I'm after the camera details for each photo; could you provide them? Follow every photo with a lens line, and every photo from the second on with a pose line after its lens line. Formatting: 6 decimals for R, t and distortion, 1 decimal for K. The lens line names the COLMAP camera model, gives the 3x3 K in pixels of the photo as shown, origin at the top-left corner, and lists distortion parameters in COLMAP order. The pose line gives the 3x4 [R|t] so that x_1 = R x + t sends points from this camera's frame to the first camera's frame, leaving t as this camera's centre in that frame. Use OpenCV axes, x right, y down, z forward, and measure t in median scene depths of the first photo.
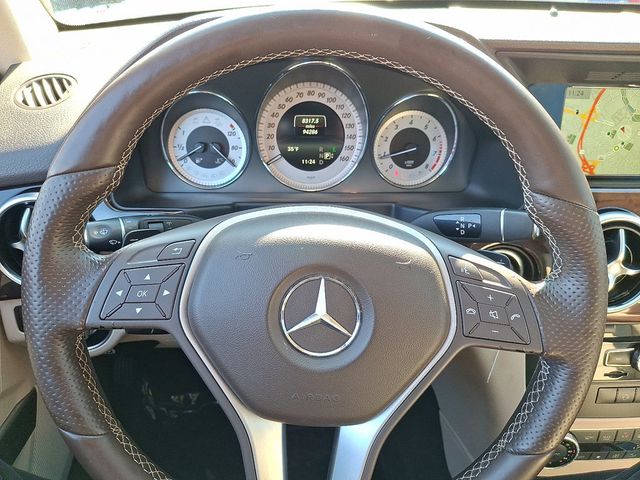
lens RADIAL K [[461.3, 0, 320.0], [0, 461.3, 240.0], [0, 0, 1]] dist [0.074007, -0.133290]
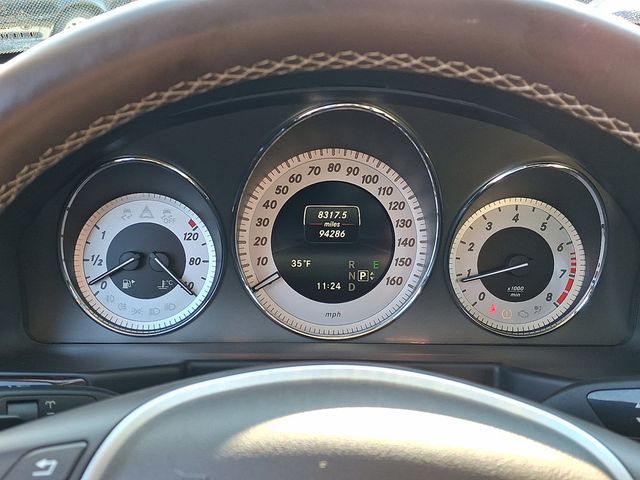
lens RADIAL K [[734.3, 0, 320.2], [0, 734.3, 255.0], [0, 0, 1]] dist [0.212759, -0.471026]
pose [[0.999675, 0.003180, -0.025299, -0.013336], [-0.008846, 0.973821, -0.227146, -0.008245], [0.023914, 0.227296, 0.973532, 0.148582]]
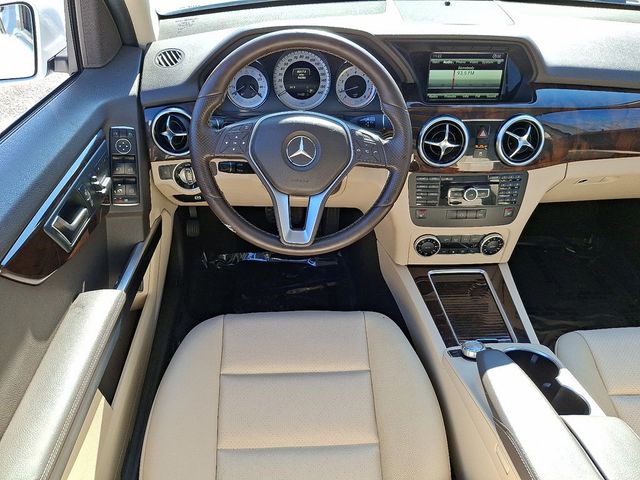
lens RADIAL K [[461.3, 0, 320.0], [0, 461.3, 240.0], [0, 0, 1]] dist [0.074007, -0.133290]
pose [[0.999836, -0.003035, -0.017874, 0.085701], [0.005099, 0.993165, 0.116608, 0.200399], [0.017398, -0.116680, 0.993017, -0.947512]]
